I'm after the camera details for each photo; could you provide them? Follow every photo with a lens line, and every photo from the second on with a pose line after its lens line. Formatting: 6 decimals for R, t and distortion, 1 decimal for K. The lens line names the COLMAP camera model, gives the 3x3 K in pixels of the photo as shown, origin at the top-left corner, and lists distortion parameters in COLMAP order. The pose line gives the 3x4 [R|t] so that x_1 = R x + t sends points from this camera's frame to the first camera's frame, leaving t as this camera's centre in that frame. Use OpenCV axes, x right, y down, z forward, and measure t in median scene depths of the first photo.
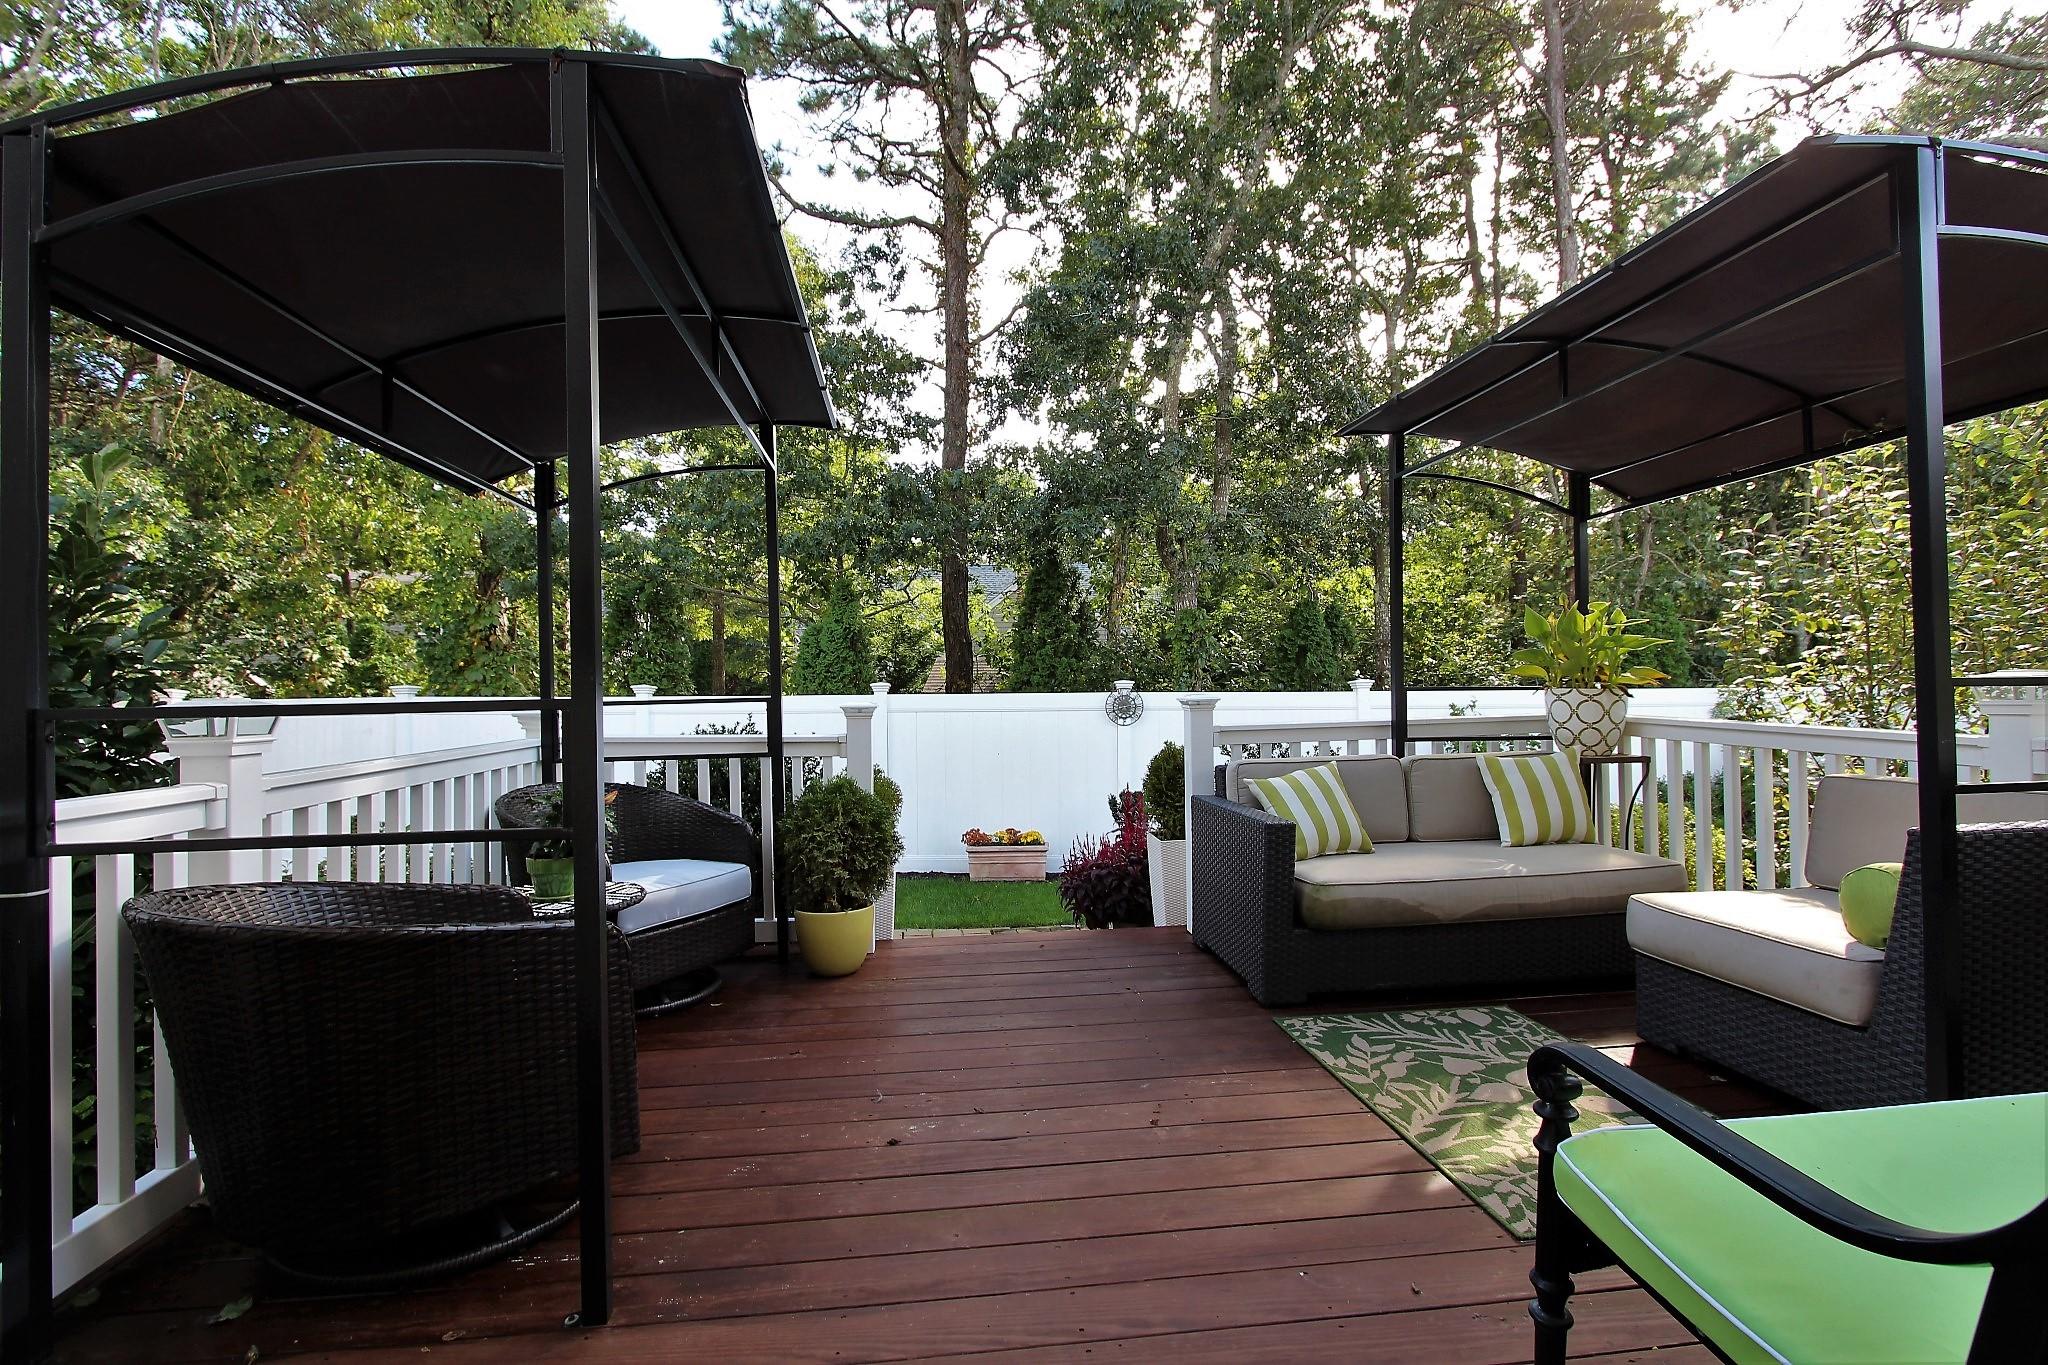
lens RADIAL K [[940.9, 0, 1037.9], [0, 940.9, 682.9], [0, 0, 1]] dist [-0.021886, 0.004074]
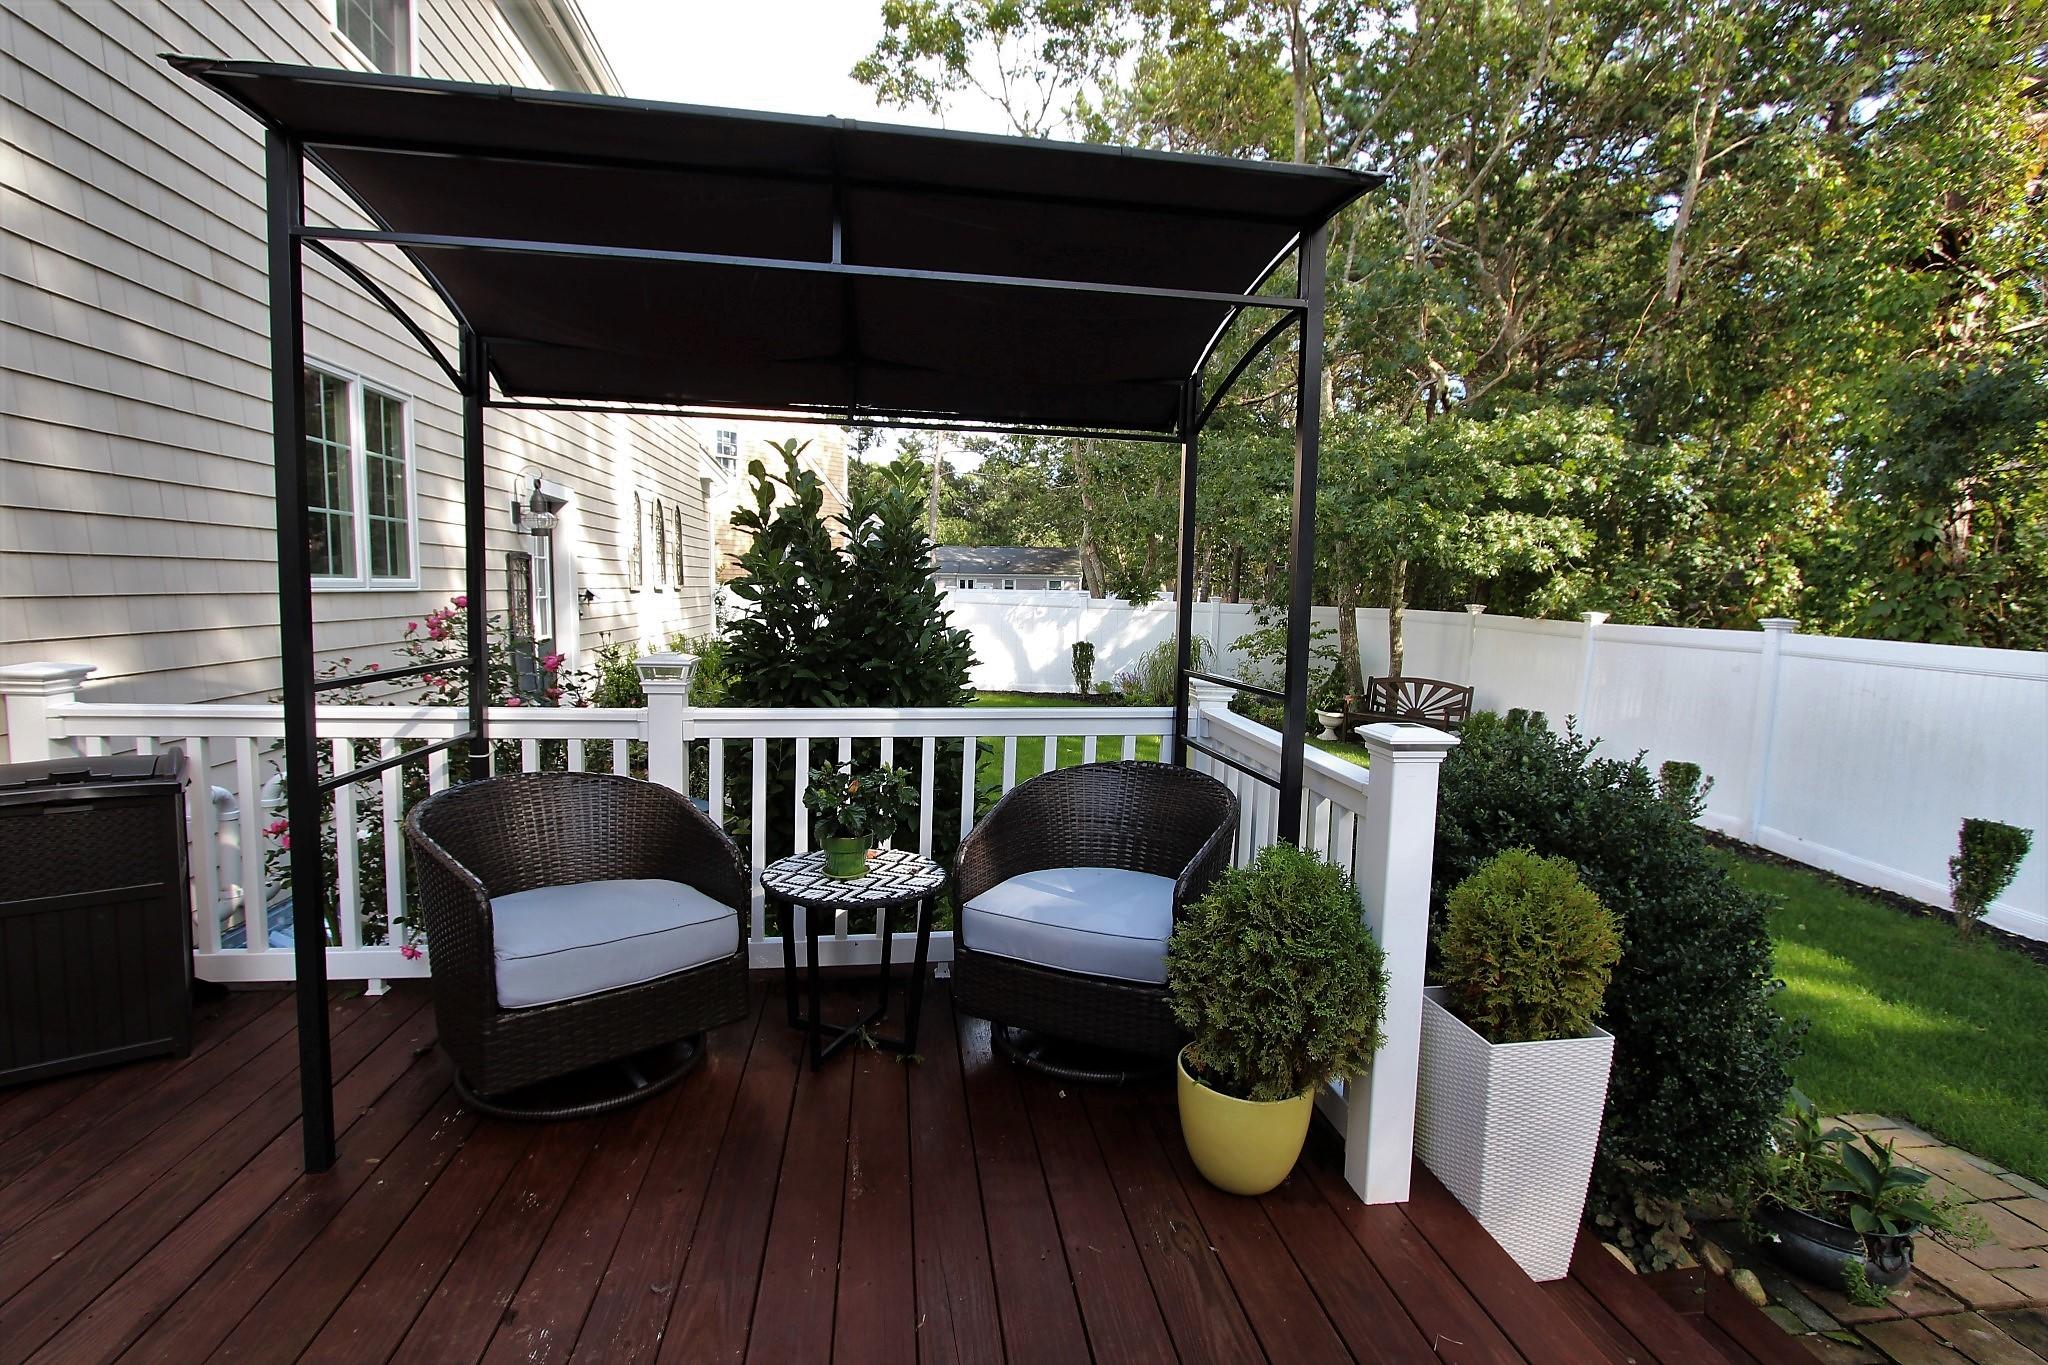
lens RADIAL K [[940.9, 0, 1035.8], [0, 940.9, 686.5], [0, 0, 1]] dist [-0.021886, 0.004074]
pose [[0.033700, 0.112532, -0.993076, 0.580207], [-0.017027, 0.993561, 0.112009, -0.087479], [0.999287, 0.013134, 0.035399, 1.543017]]
